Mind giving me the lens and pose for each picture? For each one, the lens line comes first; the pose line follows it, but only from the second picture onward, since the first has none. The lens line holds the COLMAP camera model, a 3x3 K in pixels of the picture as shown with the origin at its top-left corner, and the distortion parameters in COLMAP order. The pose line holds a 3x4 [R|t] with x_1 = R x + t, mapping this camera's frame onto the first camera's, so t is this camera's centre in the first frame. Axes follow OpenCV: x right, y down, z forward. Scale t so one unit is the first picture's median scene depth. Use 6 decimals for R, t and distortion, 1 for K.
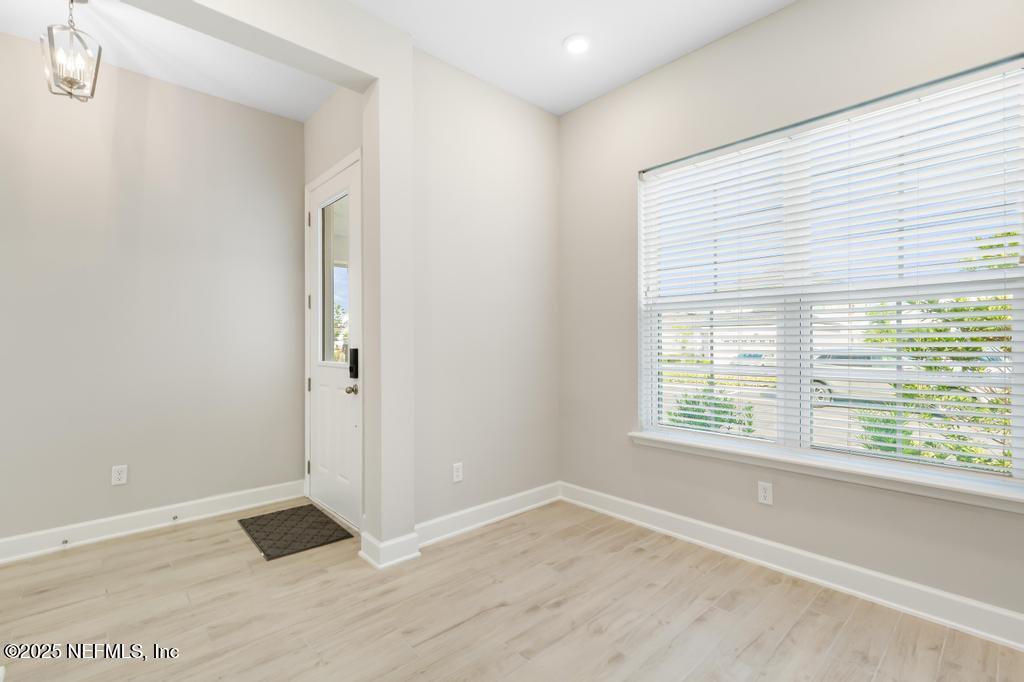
lens RADIAL K [[468.1, 0, 507.7], [0, 468.1, 339.5], [0, 0, 1]] dist [0.011762, -0.003976]
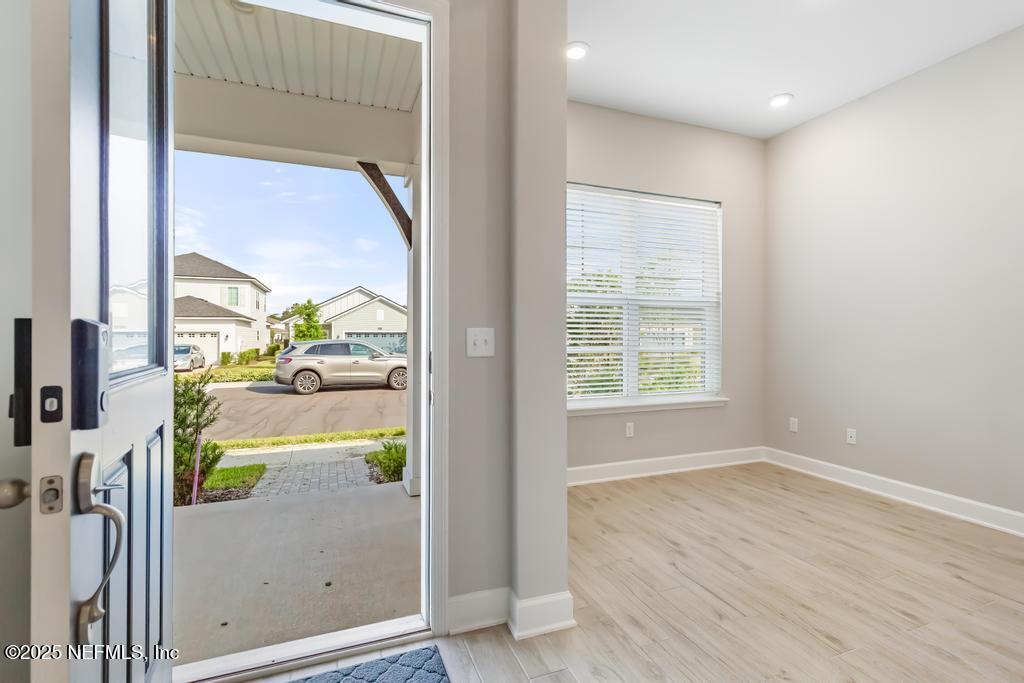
lens RADIAL K [[468.1, 0, 507.9], [0, 468.1, 339.3], [0, 0, 1]] dist [0.011762, -0.003976]
pose [[0.370471, -0.005589, 0.928827, -1.190976], [-0.003073, 0.999969, 0.007242, 0.030706], [-0.928839, -0.005537, 0.370442, 0.968263]]
